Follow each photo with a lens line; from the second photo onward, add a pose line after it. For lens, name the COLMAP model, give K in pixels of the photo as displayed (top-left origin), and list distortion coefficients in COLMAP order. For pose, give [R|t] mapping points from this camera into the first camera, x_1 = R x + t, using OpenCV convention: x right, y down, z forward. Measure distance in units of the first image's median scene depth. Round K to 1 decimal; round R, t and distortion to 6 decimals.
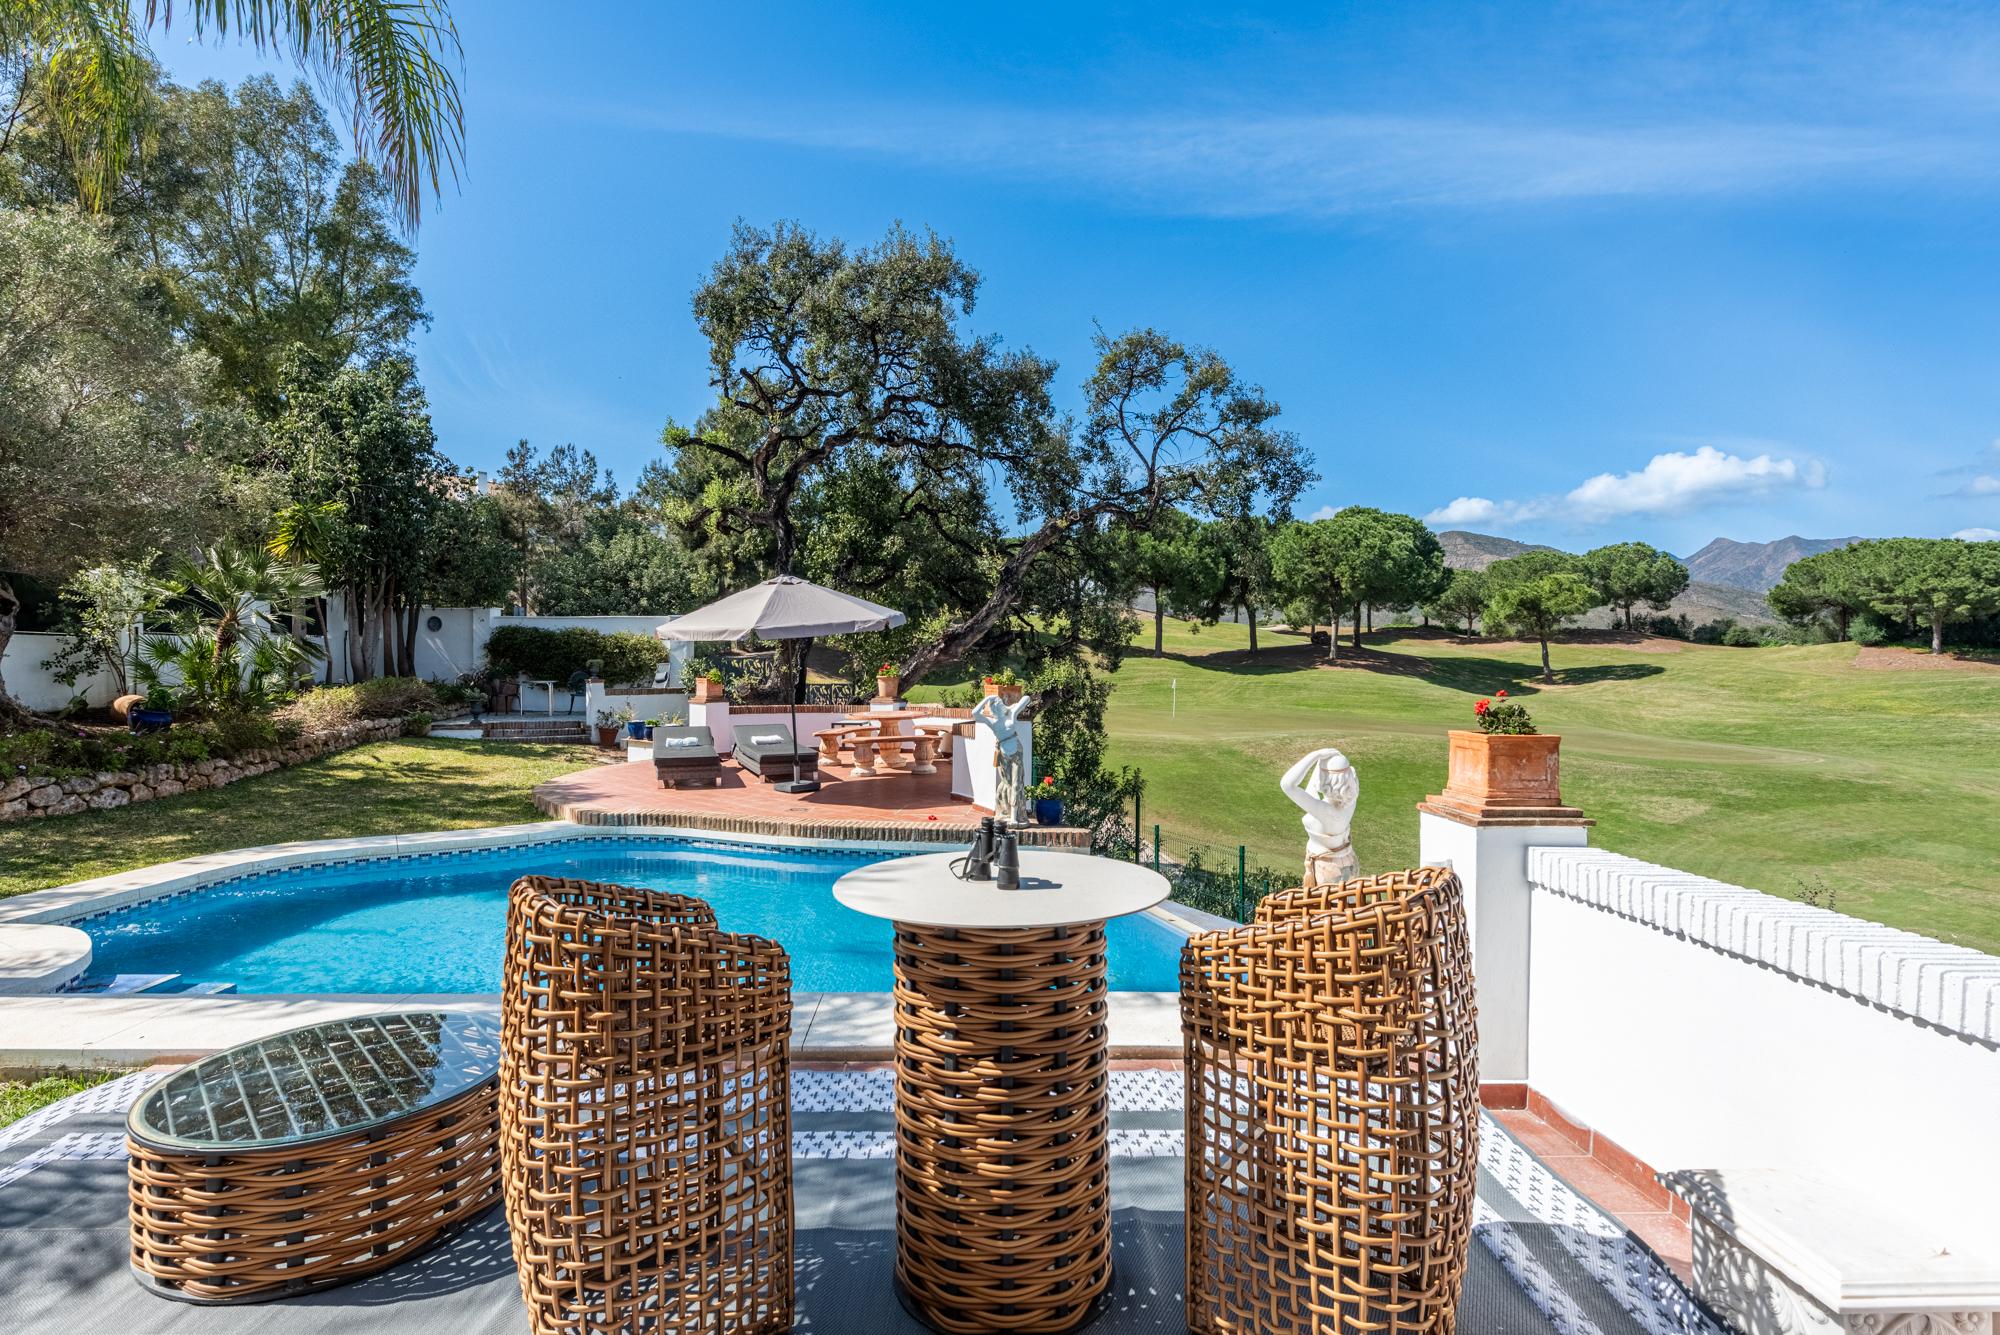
lens RADIAL K [[967.6, 0, 981.2], [0, 967.6, 663.8], [0, 0, 1]] dist [0.000951, 0.000632]
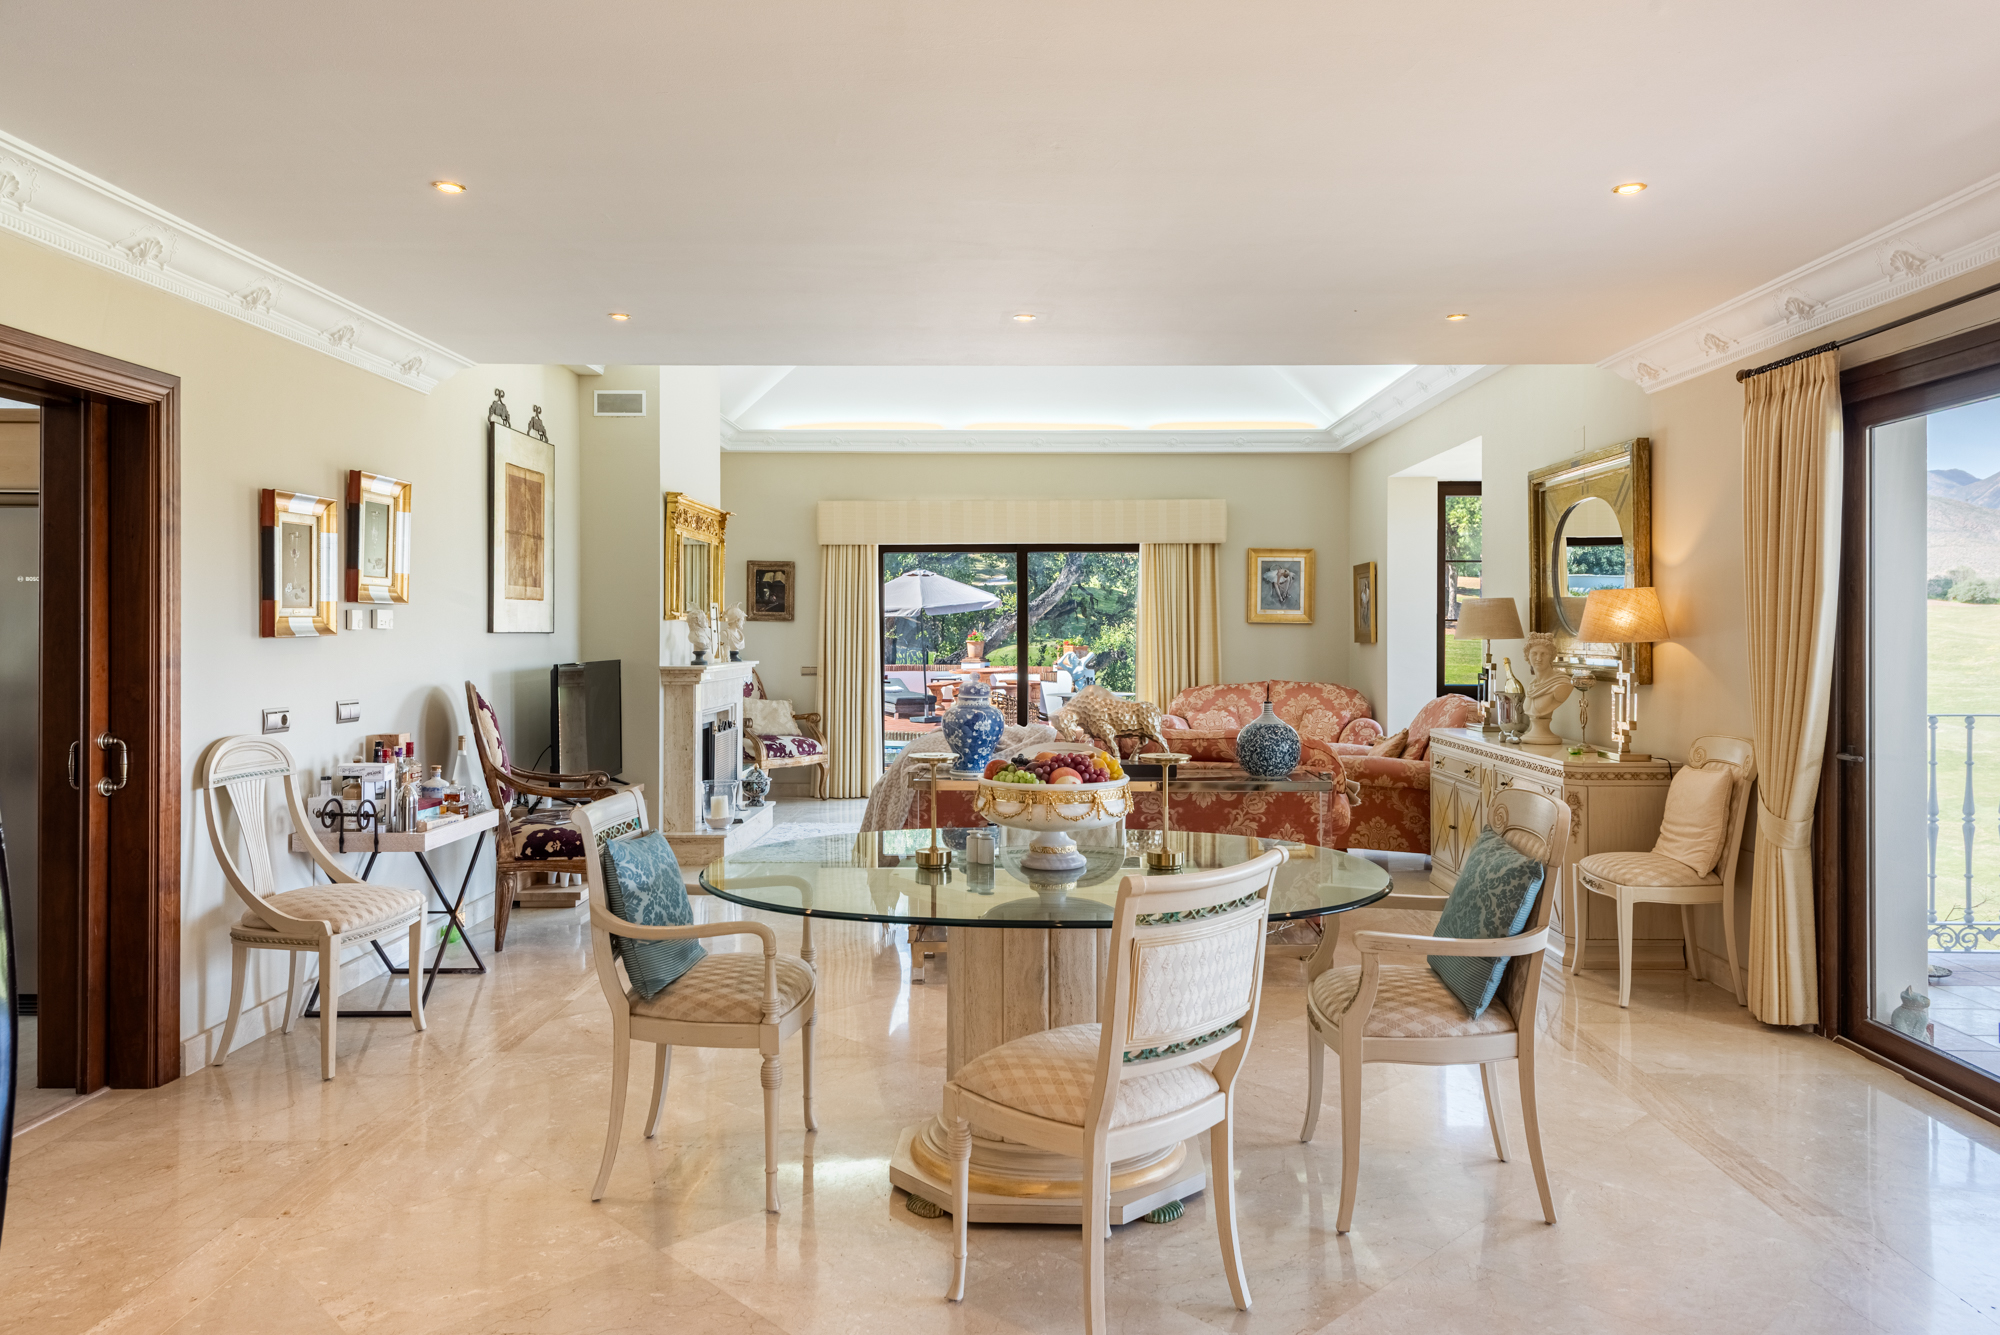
lens RADIAL K [[1332.2, 0, 997.7], [0, 1332.2, 651.1], [0, 0, 1]] dist [0.017213, -0.008642]
pose [[0.999948, -0.002508, -0.009872, -0.016008], [0.002689, 0.999828, 0.018349, -0.001636], [0.009824, -0.018374, 0.999783, -0.221298]]
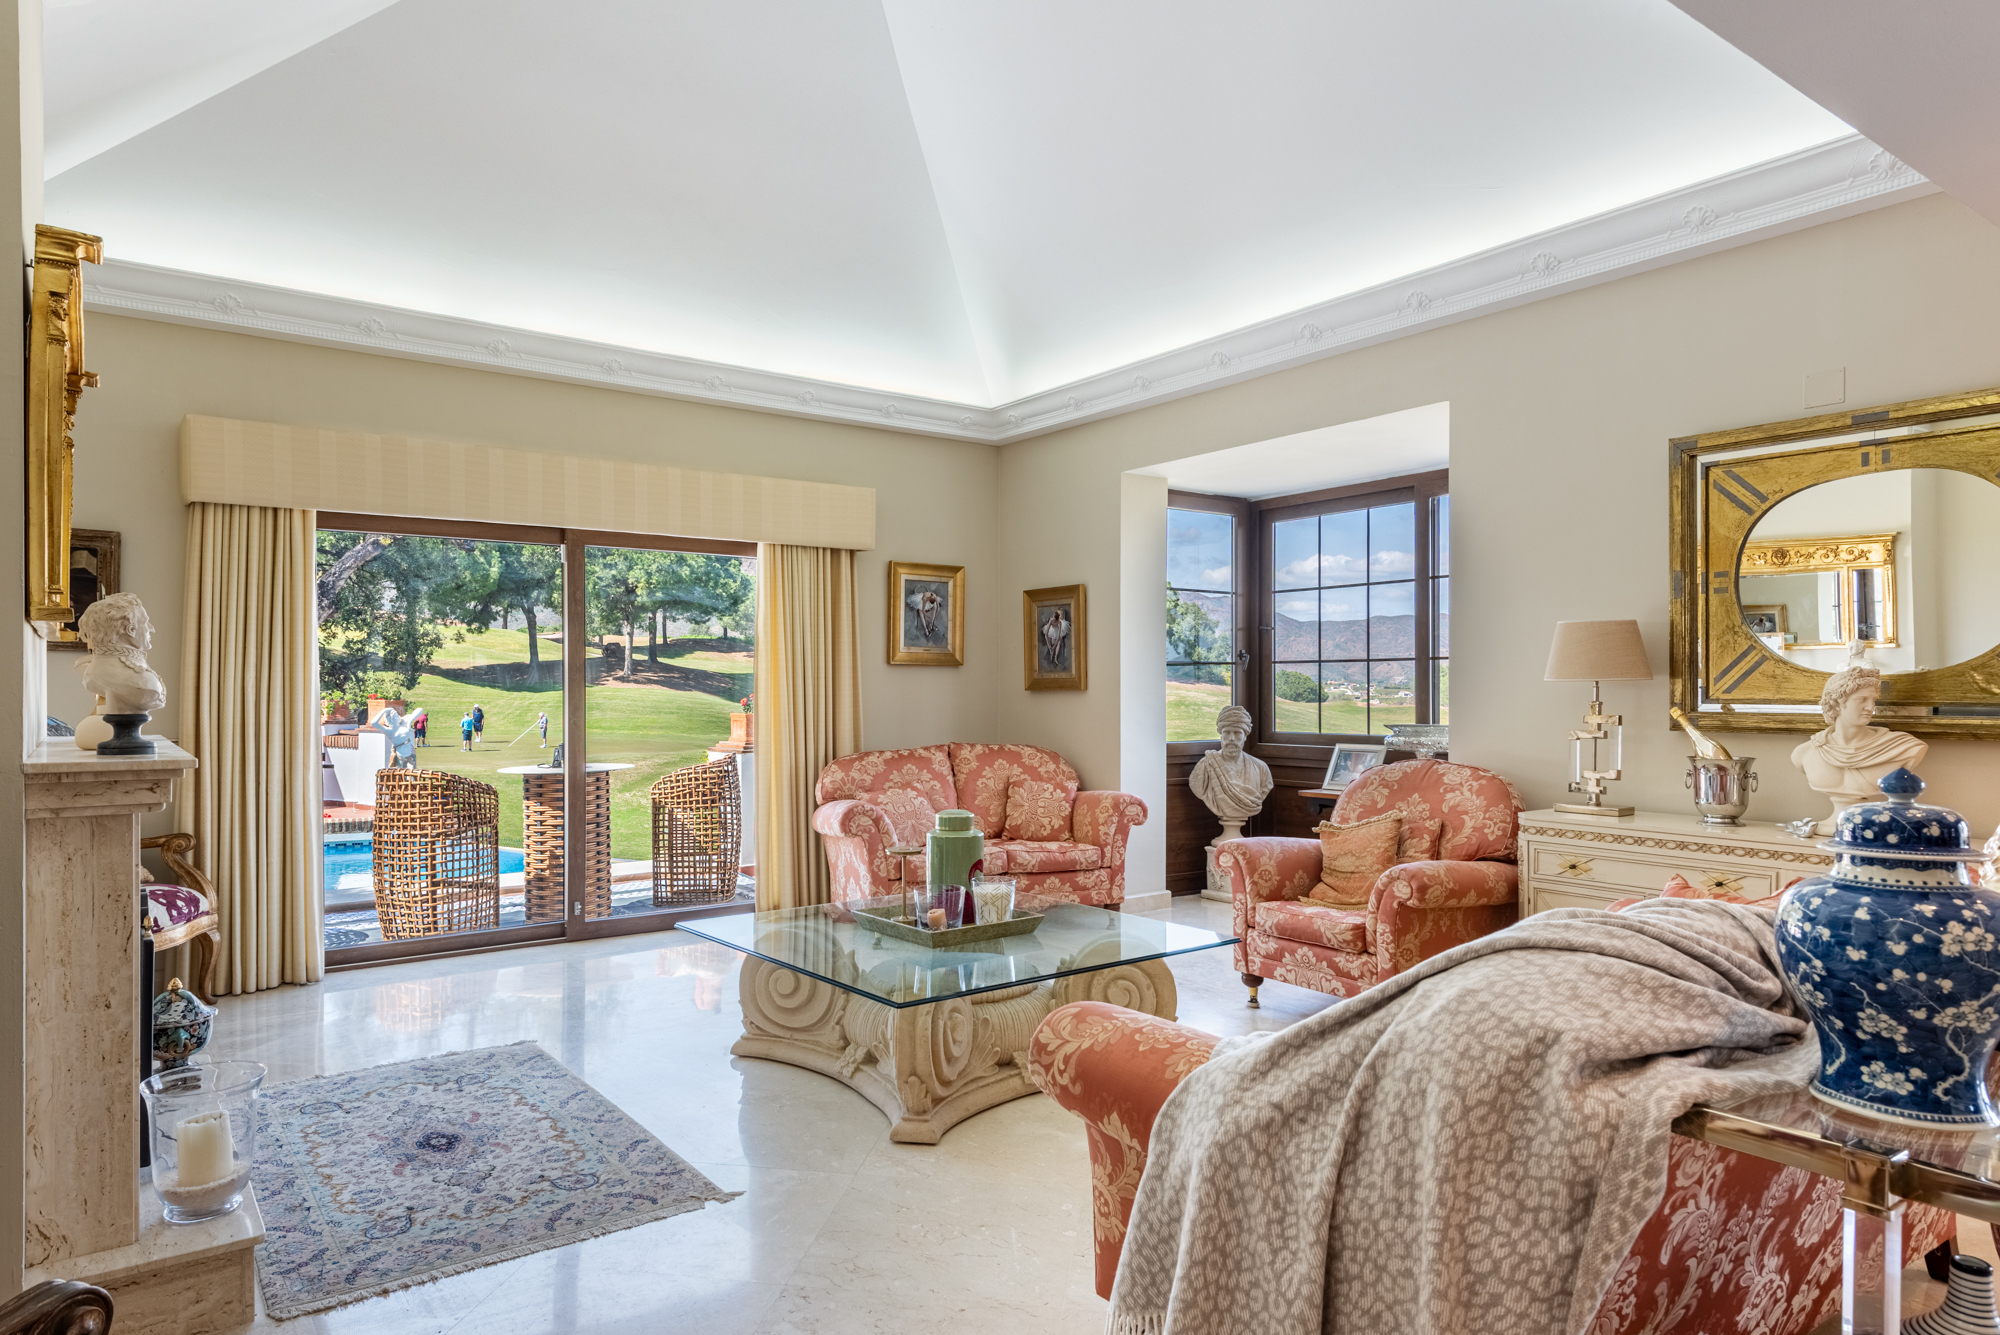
lens RADIAL K [[1252.0, 0, 1003.6], [0, 1252.0, 681.0], [0, 0, 1]] dist [0.011348, 0.000859]
pose [[0.797408, 0.000468, 0.603440, -0.055741], [-0.001430, 0.999998, 0.001115, -0.000252], [-0.603439, -0.001752, 0.797407, -0.128628]]
